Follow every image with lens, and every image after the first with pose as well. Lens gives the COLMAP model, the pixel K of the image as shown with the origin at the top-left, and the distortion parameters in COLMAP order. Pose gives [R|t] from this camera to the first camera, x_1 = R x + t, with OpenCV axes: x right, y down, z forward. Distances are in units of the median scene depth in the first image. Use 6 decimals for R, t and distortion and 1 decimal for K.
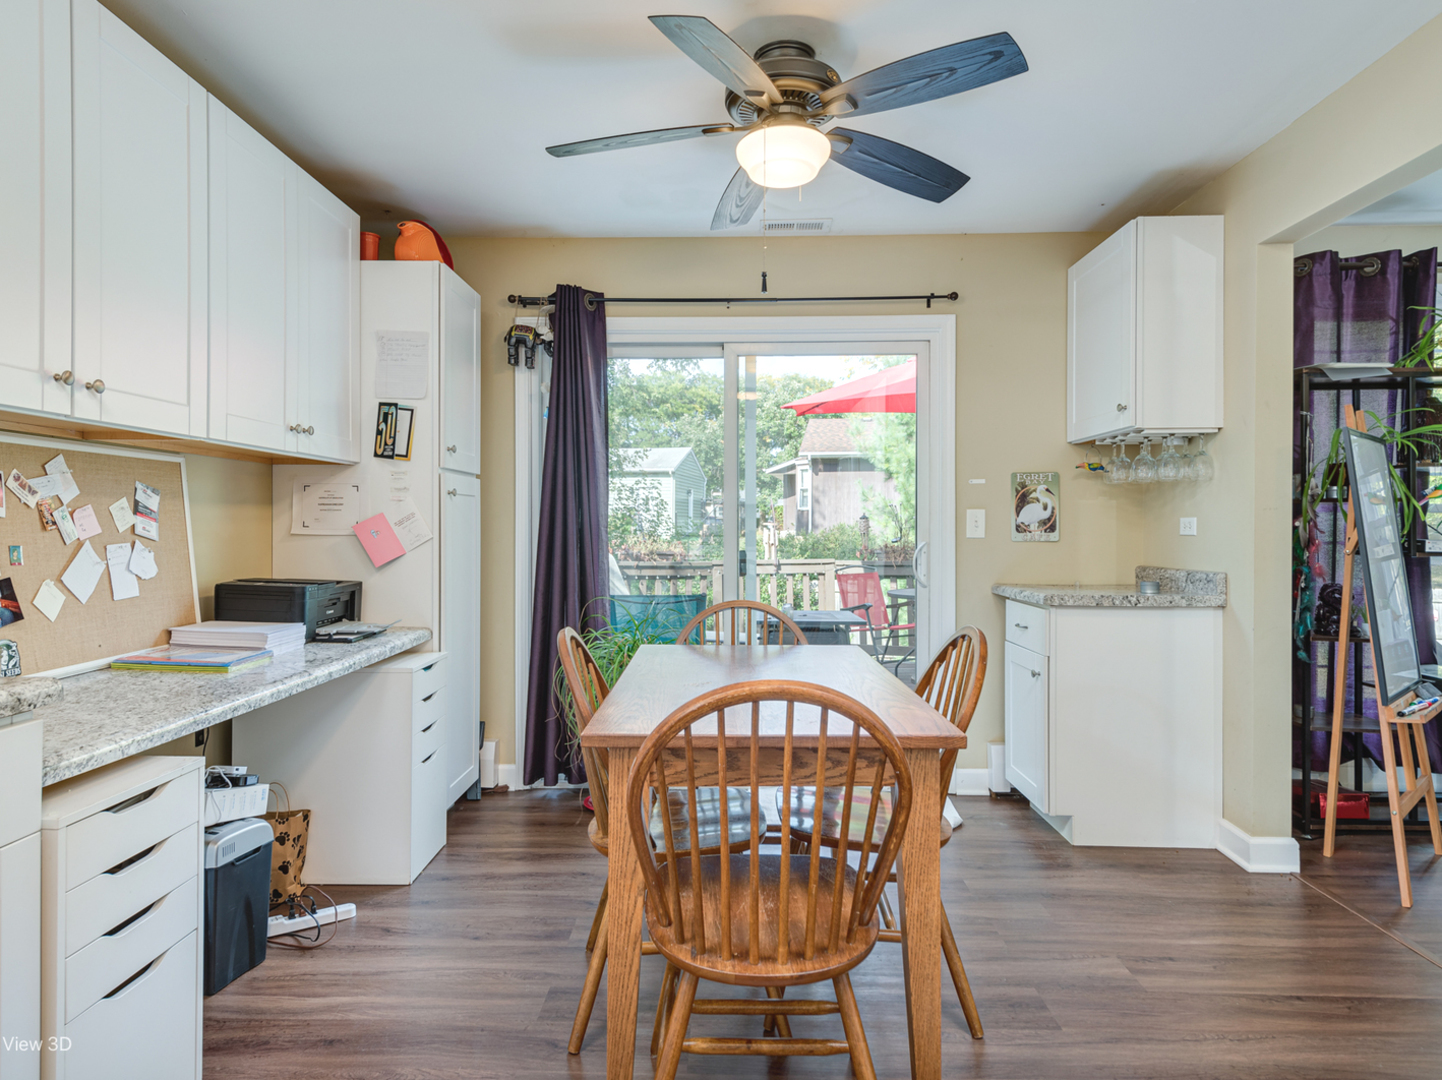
lens RADIAL K [[802.2, 0, 721.8], [0, 802.2, 526.7], [0, 0, 1]] dist [0.003865, -0.025853]
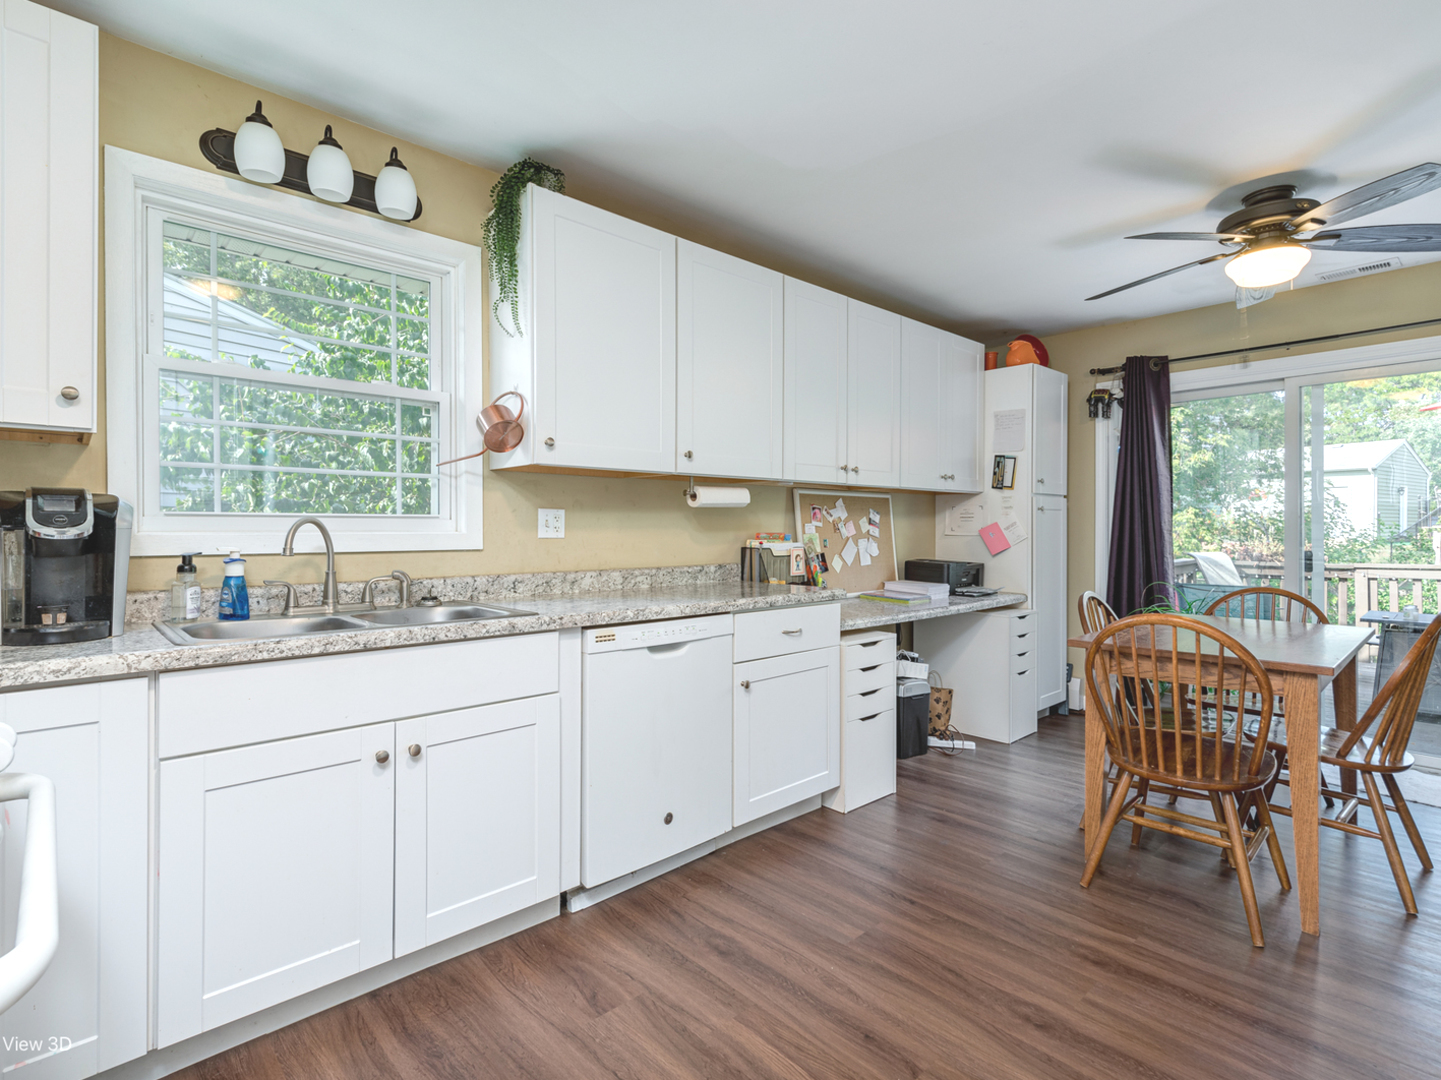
lens RADIAL K [[724.2, 0, 720.5], [0, 724.2, 540.0], [0, 0, 1]] dist [0.146364, -0.000115]
pose [[0.674777, 0.009946, -0.737955, 0.355821], [0.000266, 0.999906, 0.013720, -0.002004], [0.738022, -0.009454, 0.674711, -0.500223]]
